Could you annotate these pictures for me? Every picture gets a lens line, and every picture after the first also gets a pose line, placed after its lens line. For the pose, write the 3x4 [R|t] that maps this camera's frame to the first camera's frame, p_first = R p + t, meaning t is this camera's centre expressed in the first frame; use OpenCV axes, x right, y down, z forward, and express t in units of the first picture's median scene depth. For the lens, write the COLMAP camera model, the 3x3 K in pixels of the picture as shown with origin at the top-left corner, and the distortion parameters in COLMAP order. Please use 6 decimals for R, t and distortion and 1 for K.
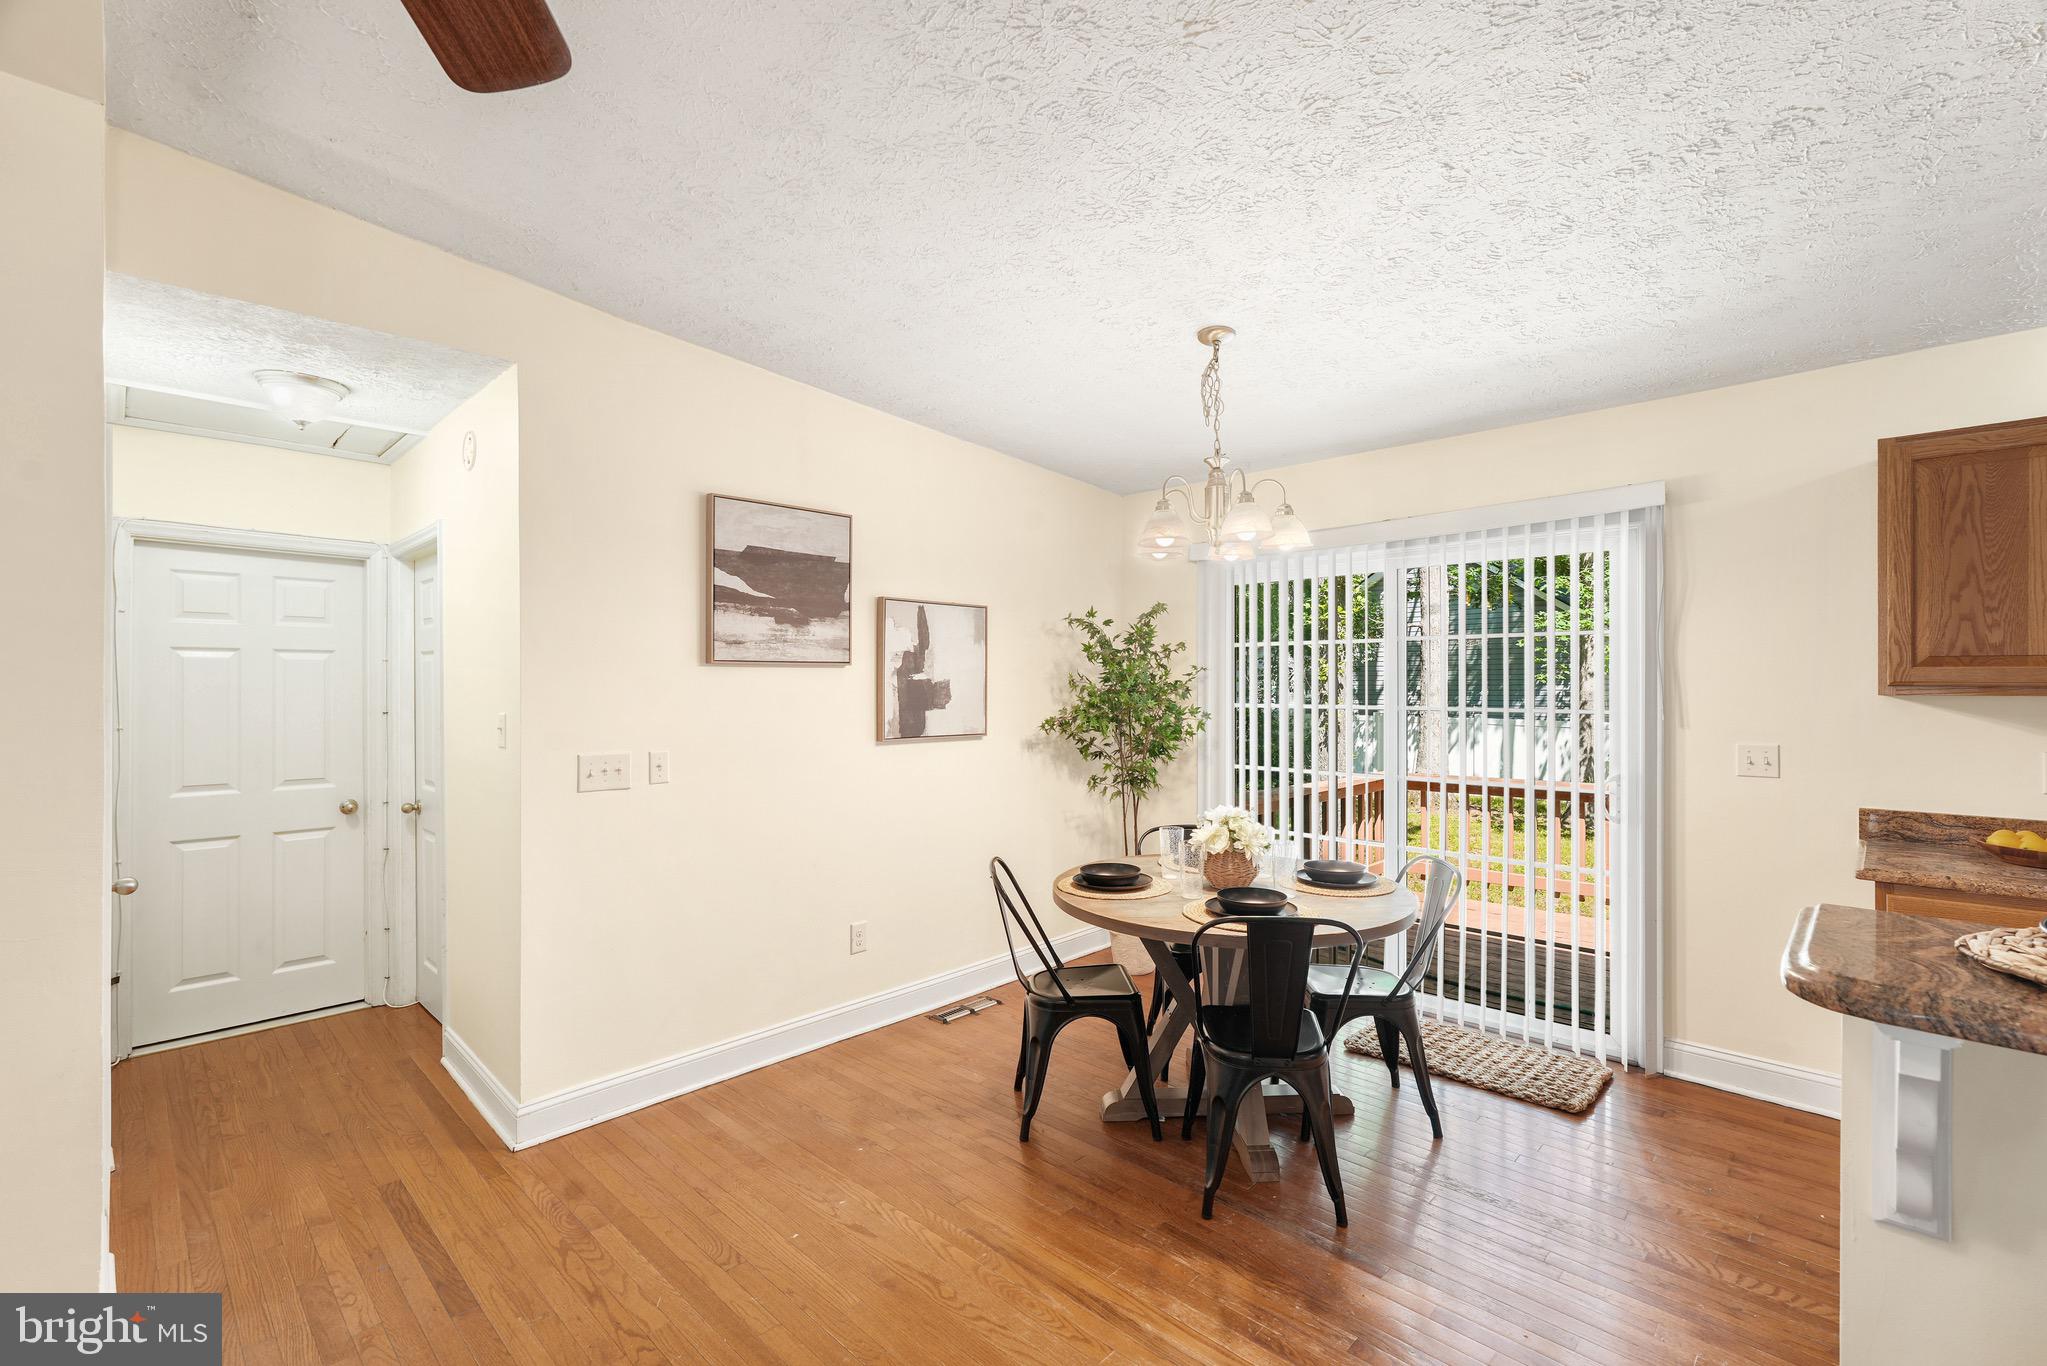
lens RADIAL K [[903.4, 0, 1025.7], [0, 903.4, 679.8], [0, 0, 1]] dist [-0.002692, 0.000437]
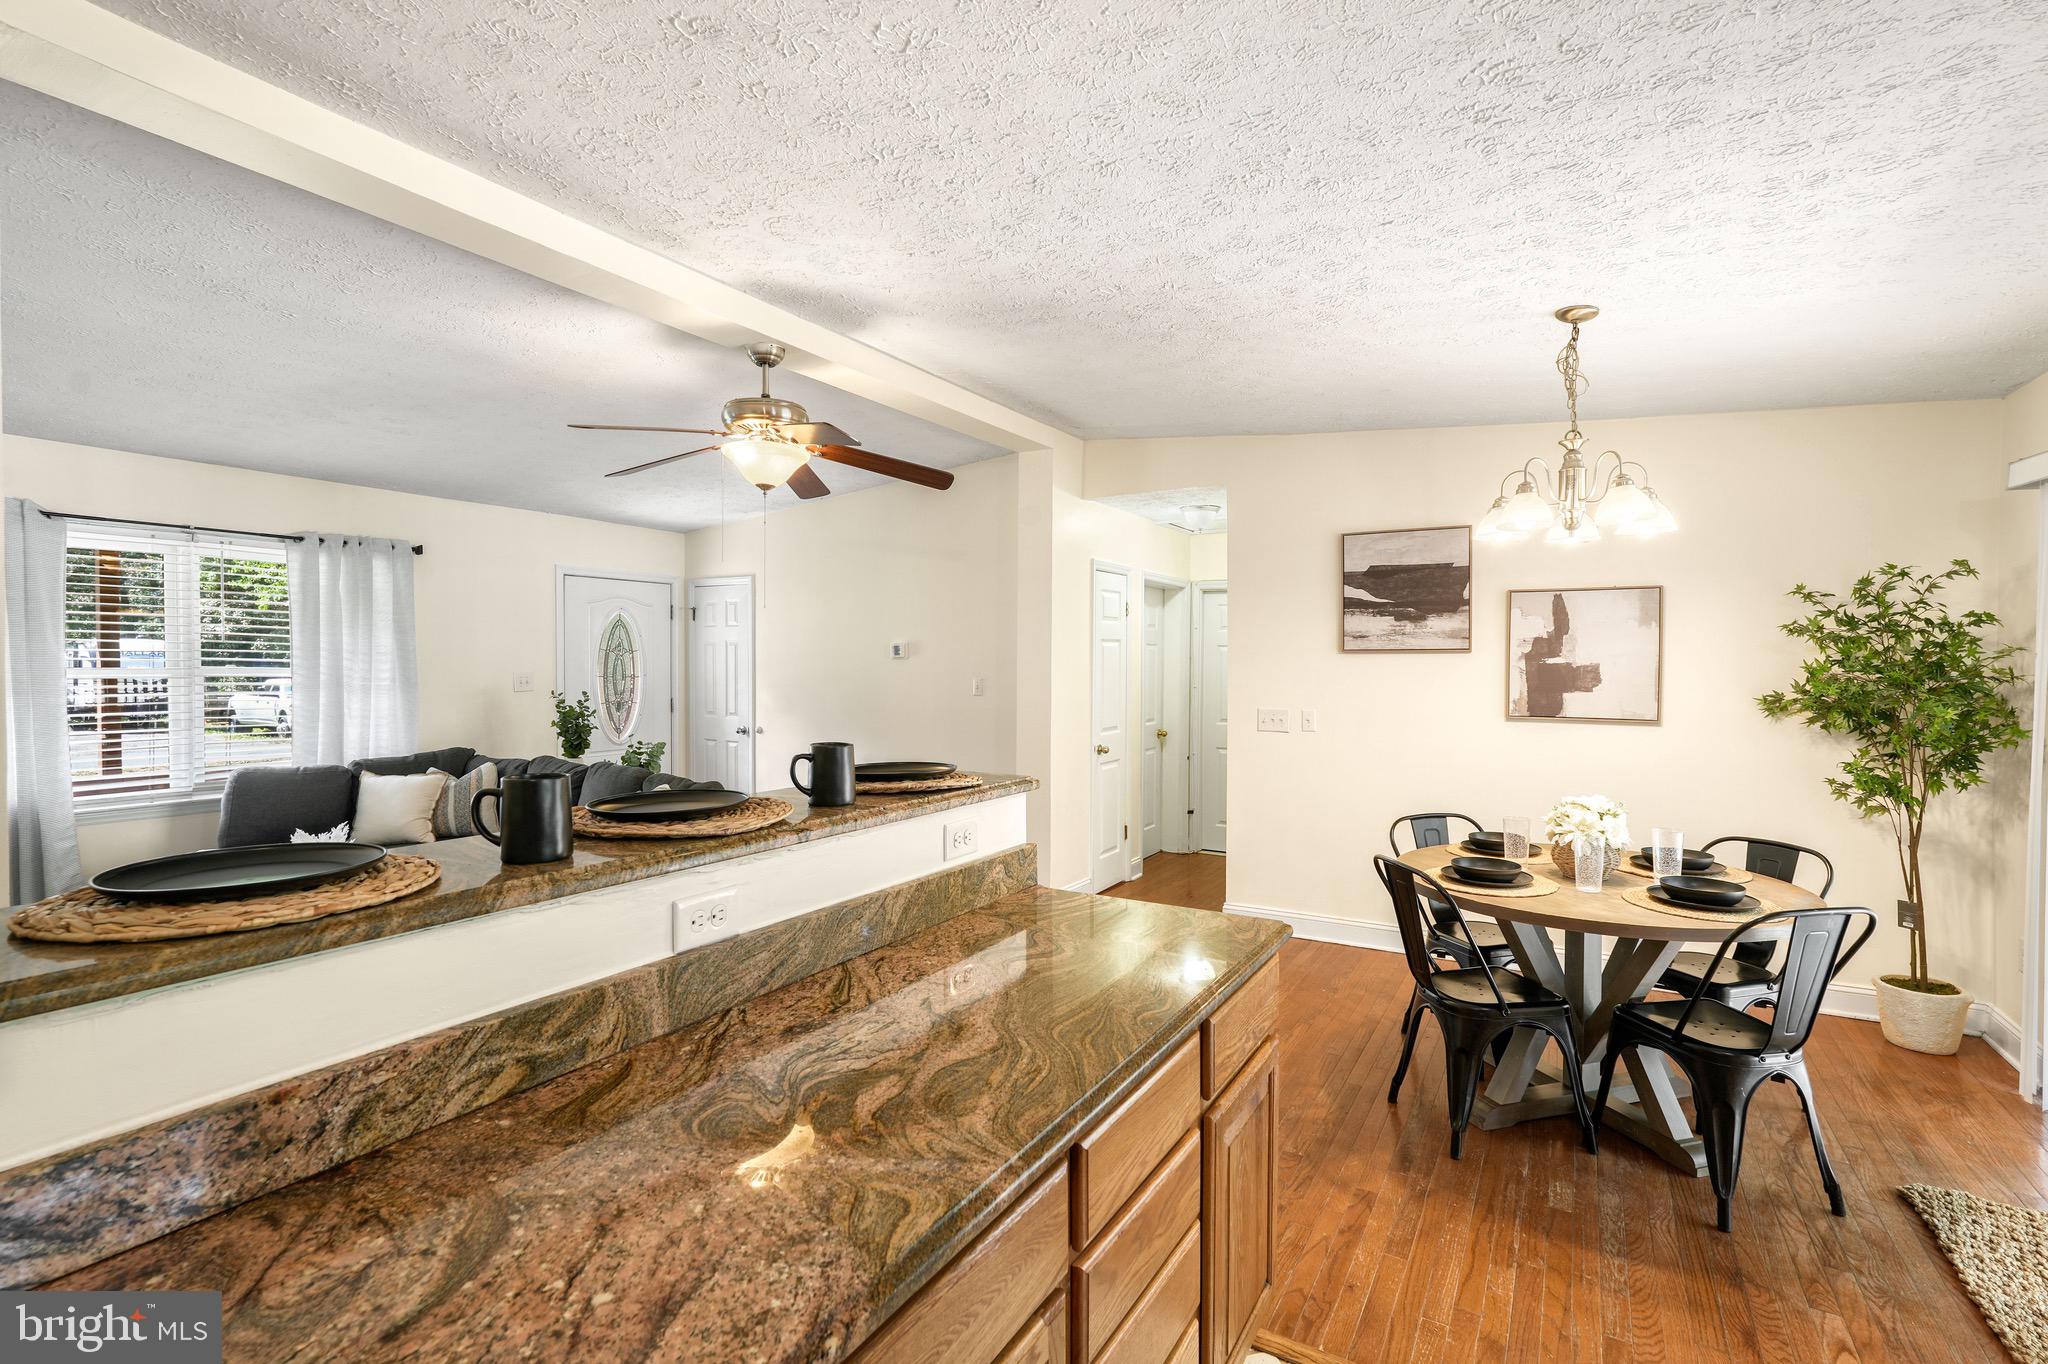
lens RADIAL K [[922.1, 0, 1025.4], [0, 922.1, 679.1], [0, 0, 1]] dist [-0.014685, 0.006620]
pose [[0.221581, 0.017212, -0.974990, 0.908033], [0.000435, 0.999842, 0.017749, -0.001314], [0.975142, -0.004357, 0.221538, 0.169728]]
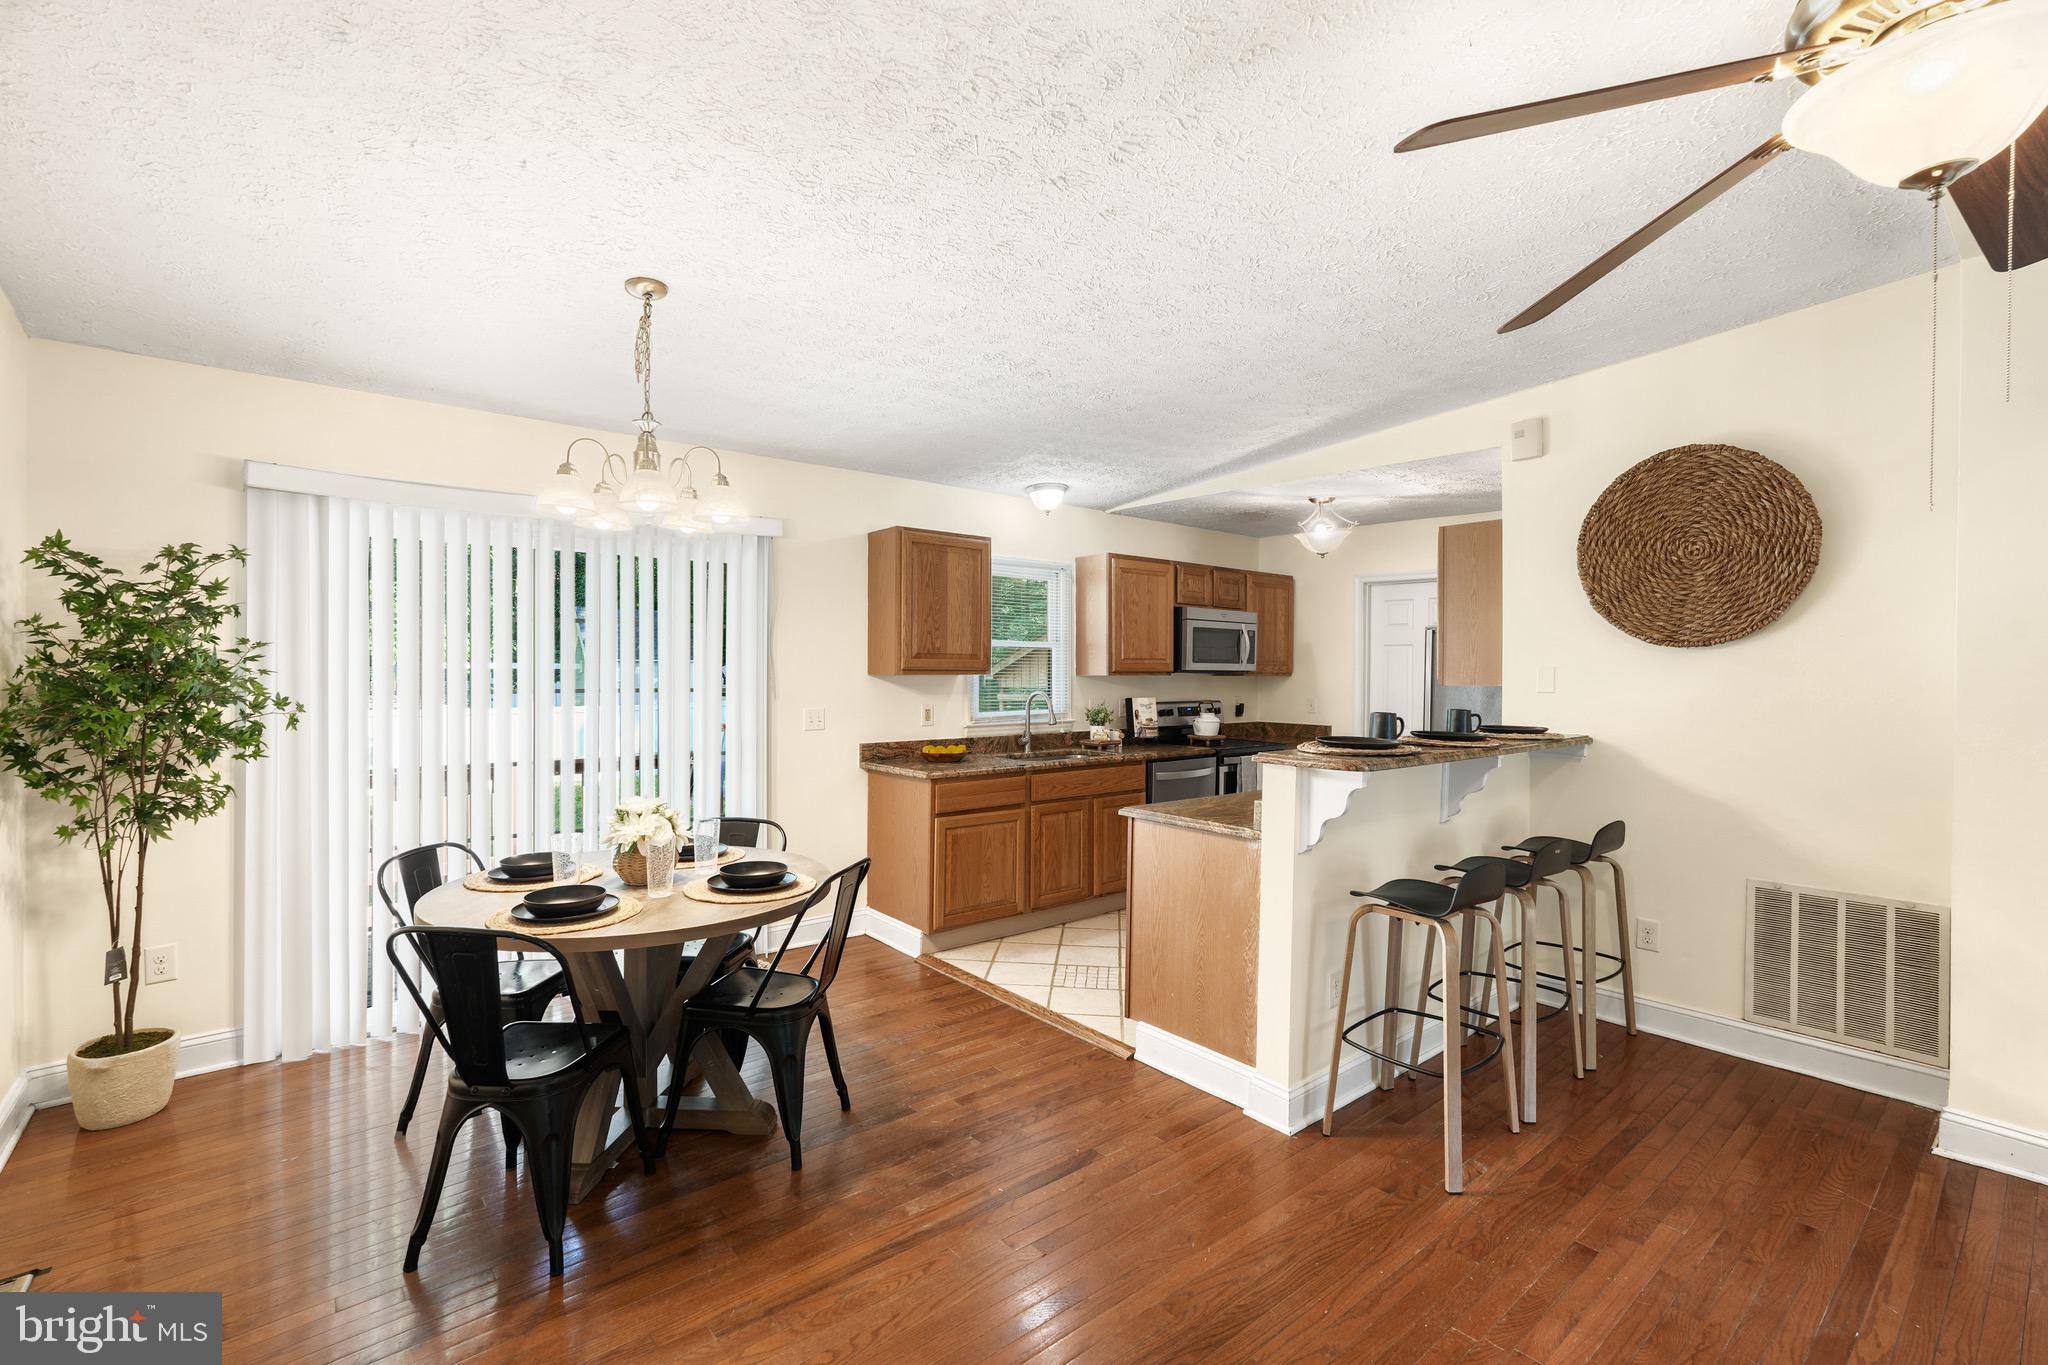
lens RADIAL K [[903.8, 0, 1026.2], [0, 903.8, 679.3], [0, 0, 1]] dist [-0.002692, 0.000437]
pose [[0.106337, -0.008762, 0.994292, -0.573554], [-0.010360, 0.999897, 0.009919, 0.004650], [-0.994276, -0.011355, 0.106235, 0.441090]]
